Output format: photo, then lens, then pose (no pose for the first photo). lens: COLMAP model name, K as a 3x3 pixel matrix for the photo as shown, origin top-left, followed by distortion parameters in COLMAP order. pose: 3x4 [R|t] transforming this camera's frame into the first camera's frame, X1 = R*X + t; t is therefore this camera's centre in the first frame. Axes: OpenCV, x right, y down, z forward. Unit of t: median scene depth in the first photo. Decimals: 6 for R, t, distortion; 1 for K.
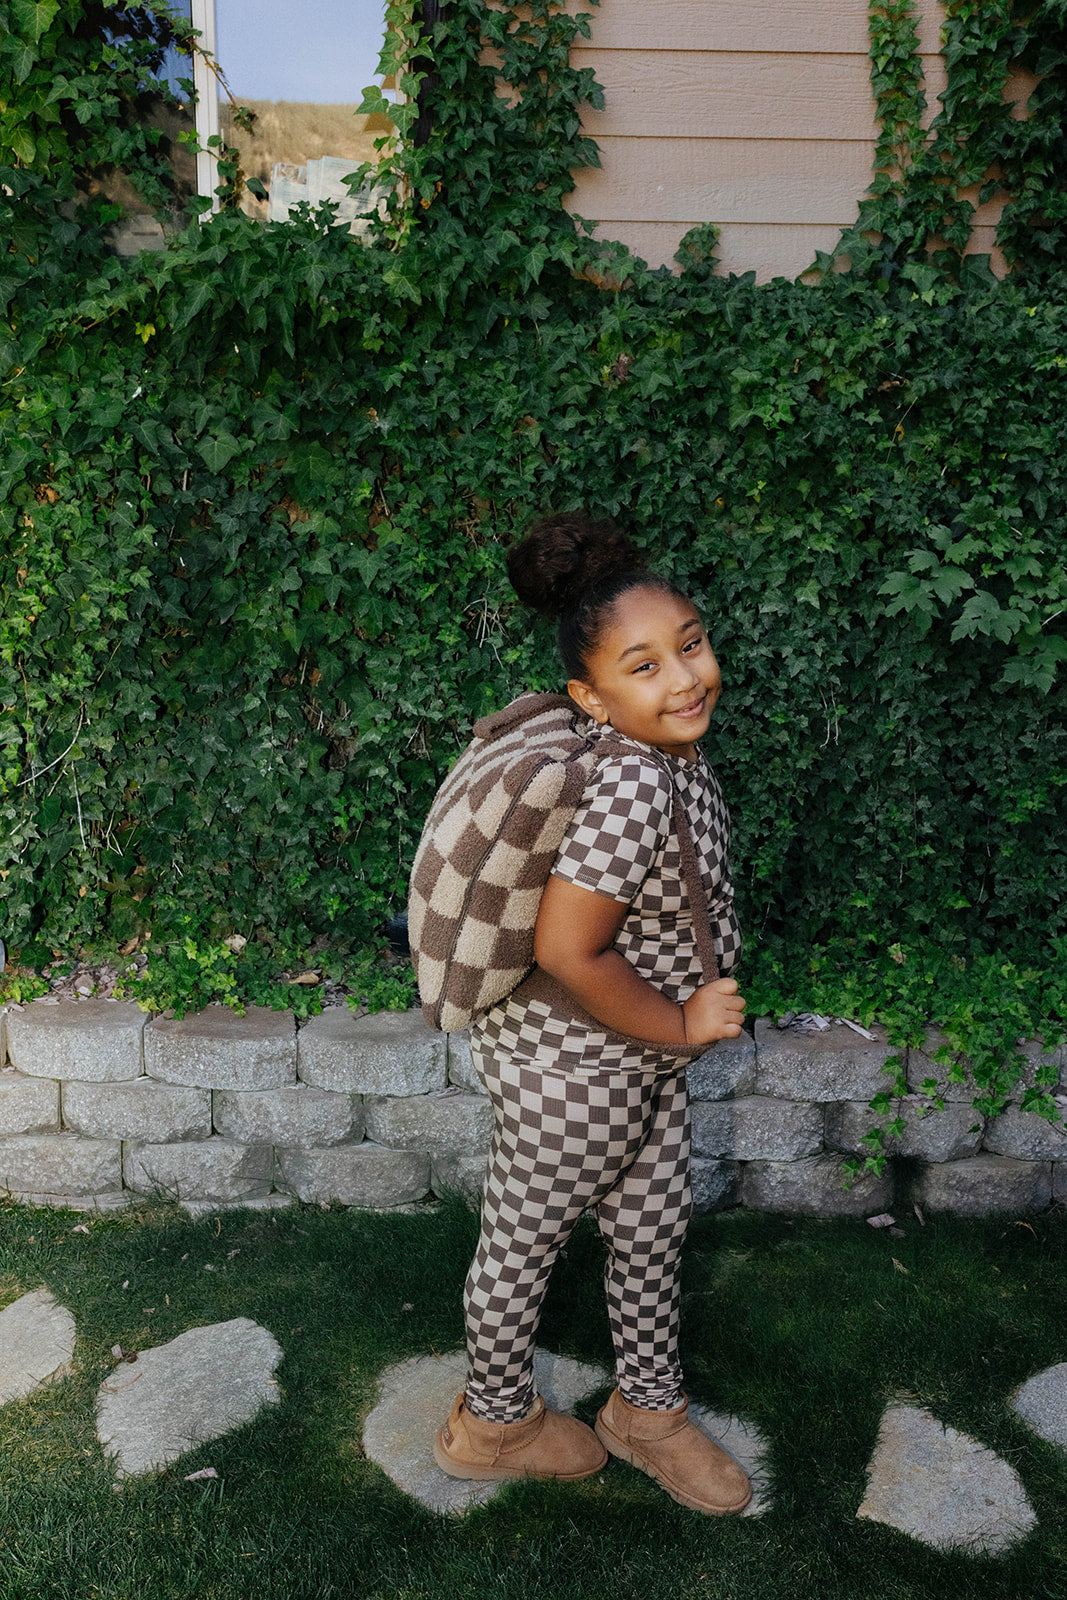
lens RADIAL K [[1556.4, 0, 535.5], [0, 1556.4, 808.3], [0, 0, 1]] dist [0.007587, 0.003006]
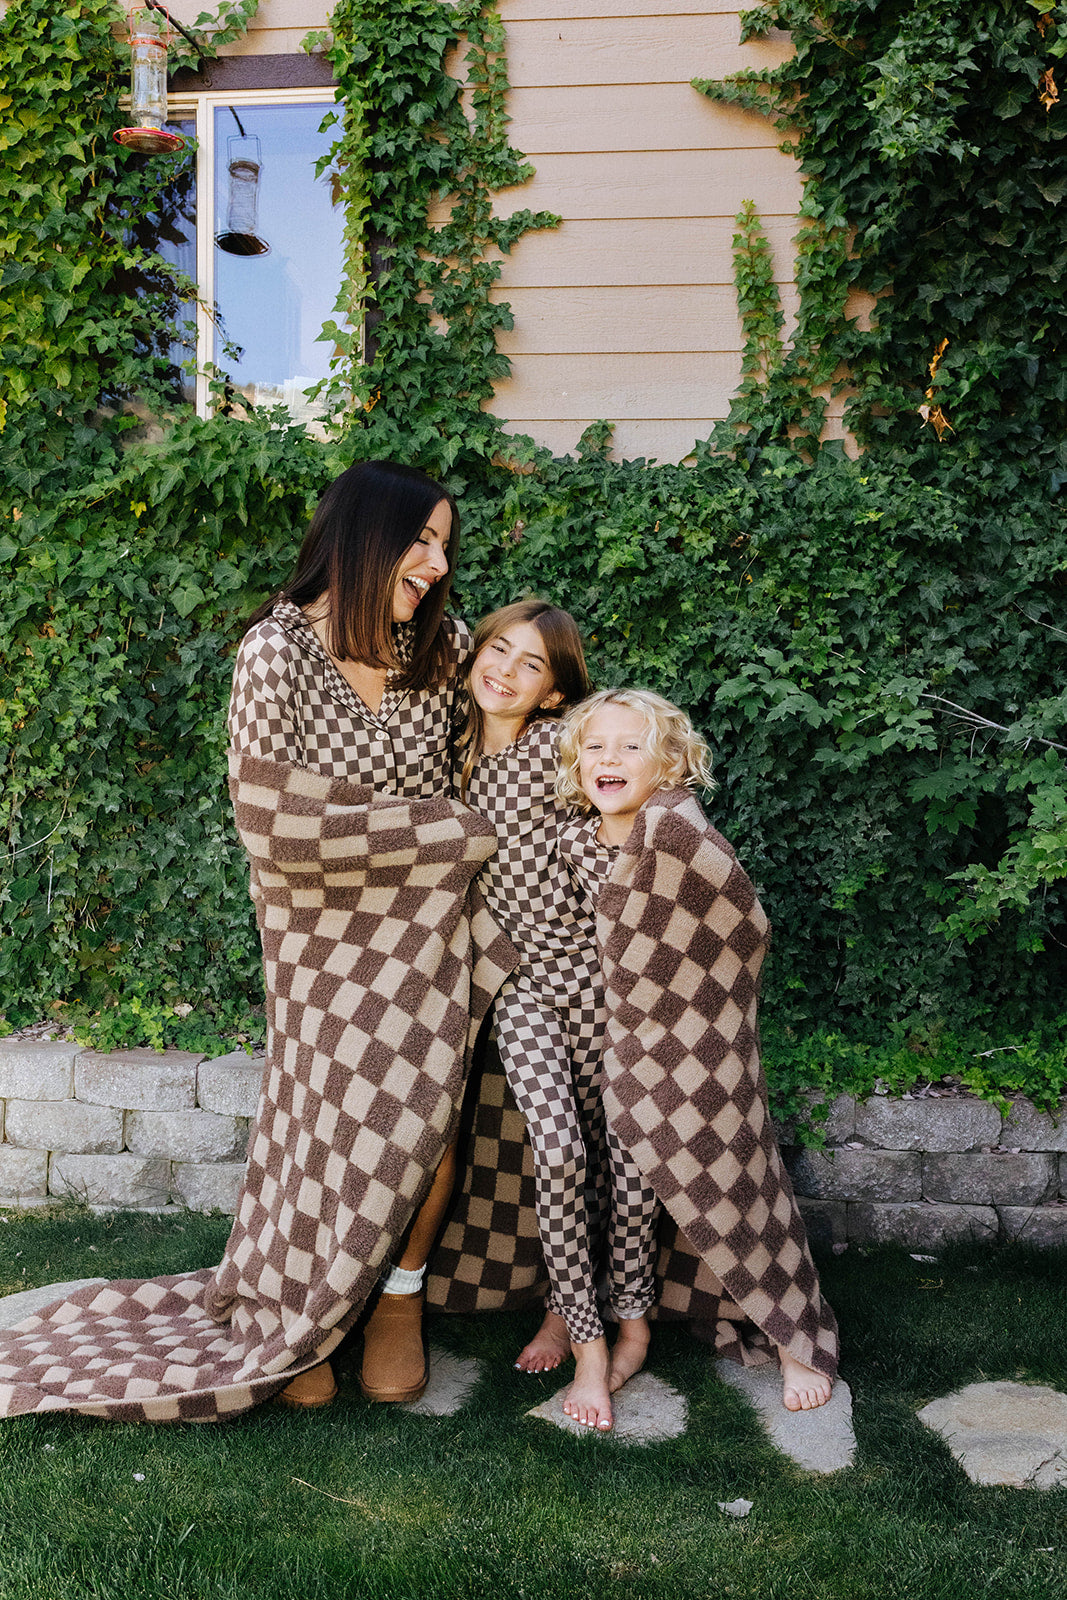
lens RADIAL K [[1556.4, 0, 535.5], [0, 1556.4, 808.3], [0, 0, 1]] dist [0.007587, 0.003006]
pose [[0.990713, 0.009290, -0.135650, 0.235808], [-0.032054, 0.985502, -0.166610, 0.128771], [0.132136, 0.169411, 0.976647, -0.137992]]
